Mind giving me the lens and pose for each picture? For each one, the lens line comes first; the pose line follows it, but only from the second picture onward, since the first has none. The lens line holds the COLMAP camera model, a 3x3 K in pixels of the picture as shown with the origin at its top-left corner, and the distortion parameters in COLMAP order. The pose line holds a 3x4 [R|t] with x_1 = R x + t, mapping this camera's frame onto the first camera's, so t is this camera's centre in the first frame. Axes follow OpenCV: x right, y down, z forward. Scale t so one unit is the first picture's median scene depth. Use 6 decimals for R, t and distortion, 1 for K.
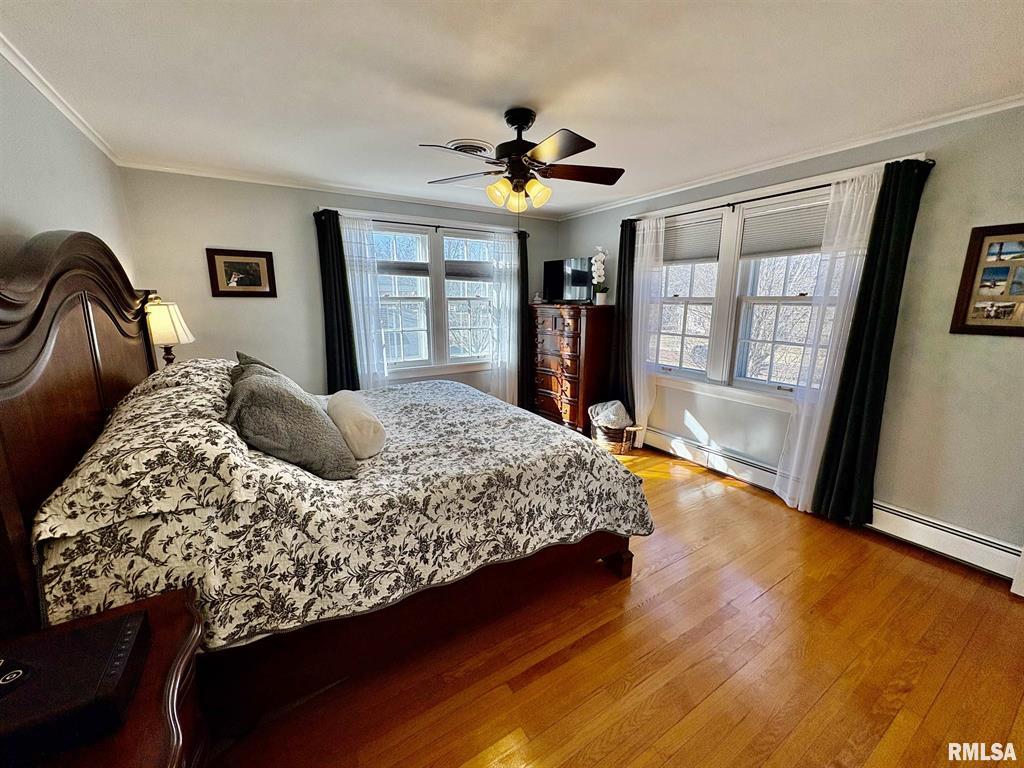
lens RADIAL K [[407.1, 0, 513.6], [0, 407.1, 384.0], [0, 0, 1]] dist [-0.000748, 0.000455]
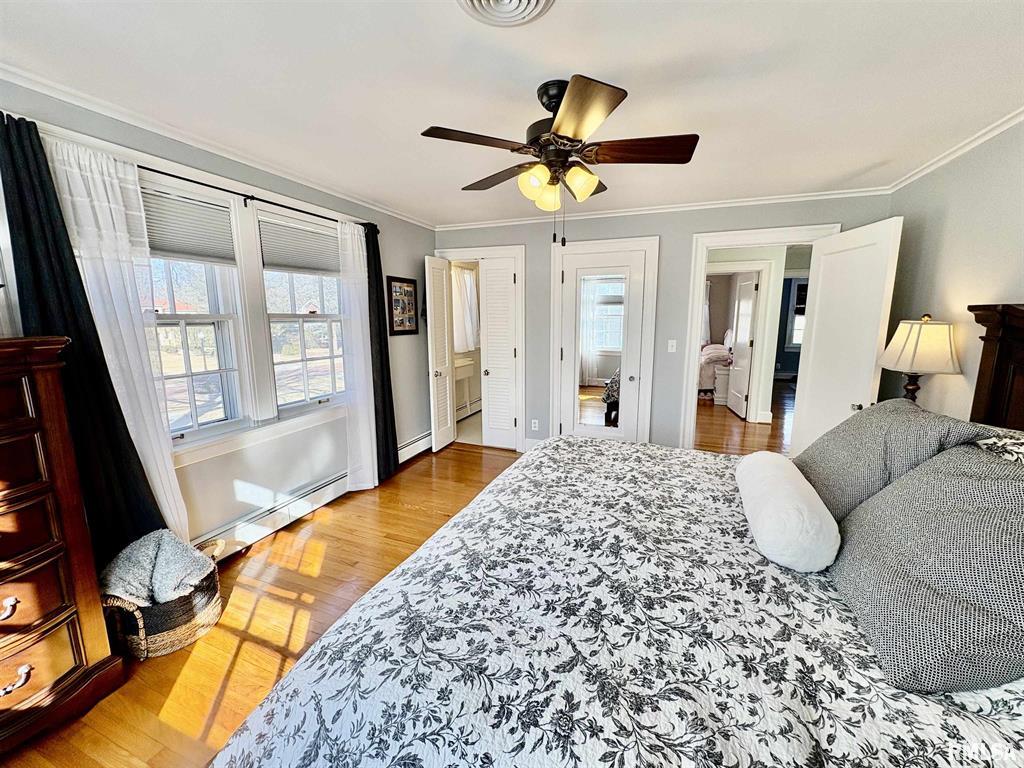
lens RADIAL K [[407.1, 0, 513.6], [0, 407.1, 384.0], [0, 0, 1]] dist [-0.000748, 0.000455]
pose [[-0.597397, -0.135906, 0.790346, -0.411816], [0.165207, 0.943540, 0.287123, -0.228257], [-0.784745, 0.302097, -0.541215, 1.065036]]
